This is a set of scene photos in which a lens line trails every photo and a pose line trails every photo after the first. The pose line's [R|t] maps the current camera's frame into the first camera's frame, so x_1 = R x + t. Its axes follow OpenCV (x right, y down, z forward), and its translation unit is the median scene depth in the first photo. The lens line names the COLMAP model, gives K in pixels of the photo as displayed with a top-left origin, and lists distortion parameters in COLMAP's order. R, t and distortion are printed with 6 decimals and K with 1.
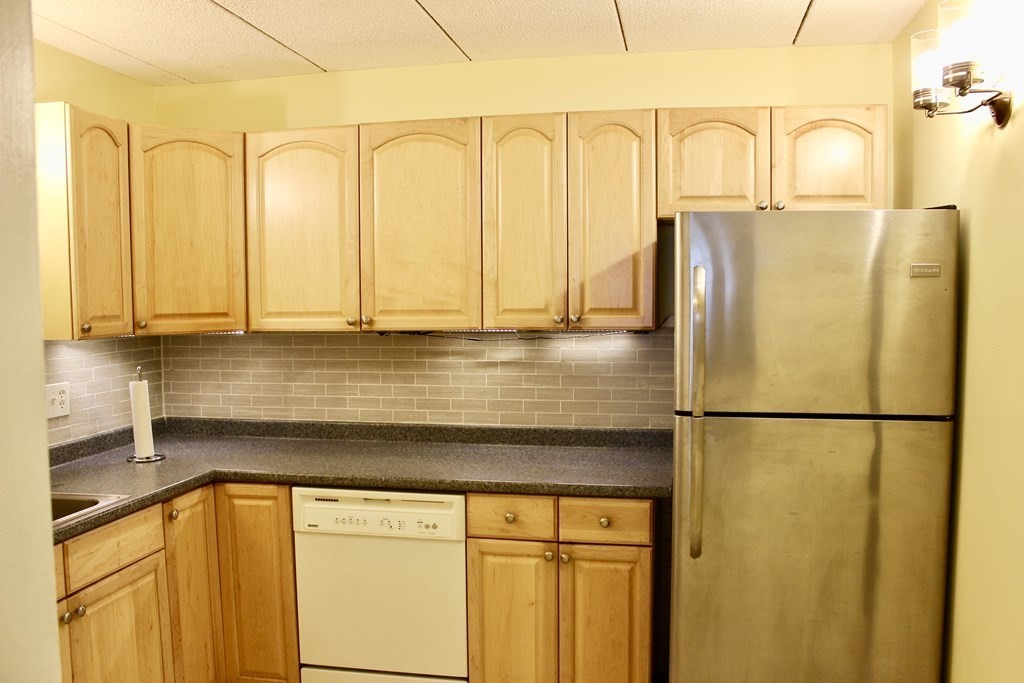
lens RADIAL K [[841.3, 0, 516.3], [0, 841.3, 355.0], [0, 0, 1]] dist [-0.160299, 0.125770]
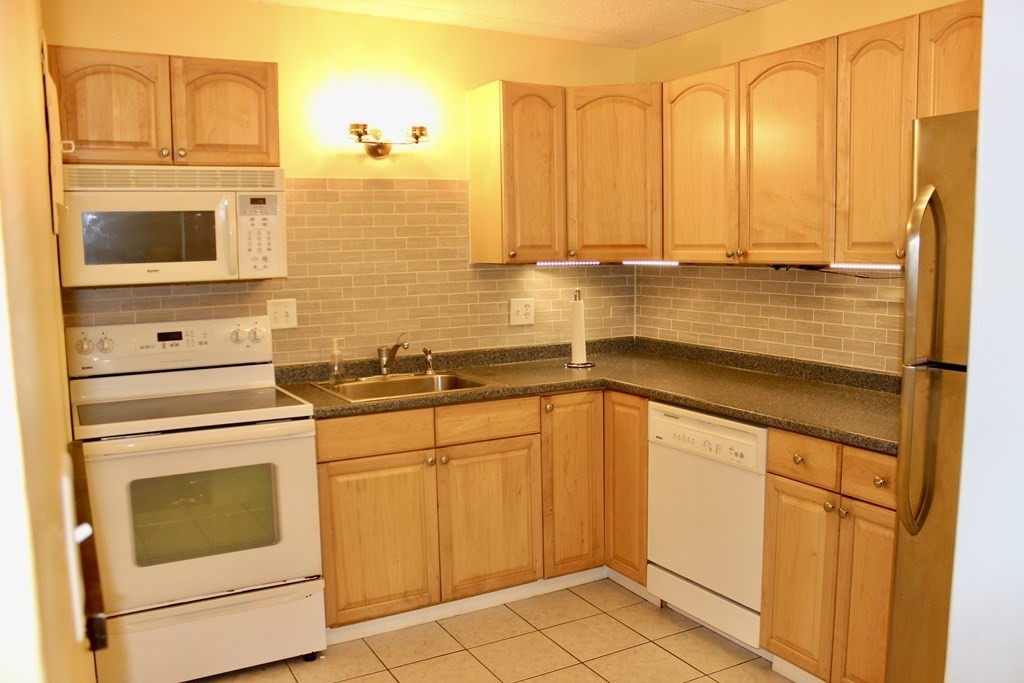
lens RADIAL K [[841.3, 0, 516.3], [0, 841.3, 355.0], [0, 0, 1]] dist [-0.160299, 0.125770]
pose [[0.647581, 0.097707, -0.755706, 0.445233], [-0.048312, 0.995014, 0.087248, 0.008277], [0.760463, -0.019991, 0.649073, 0.128156]]
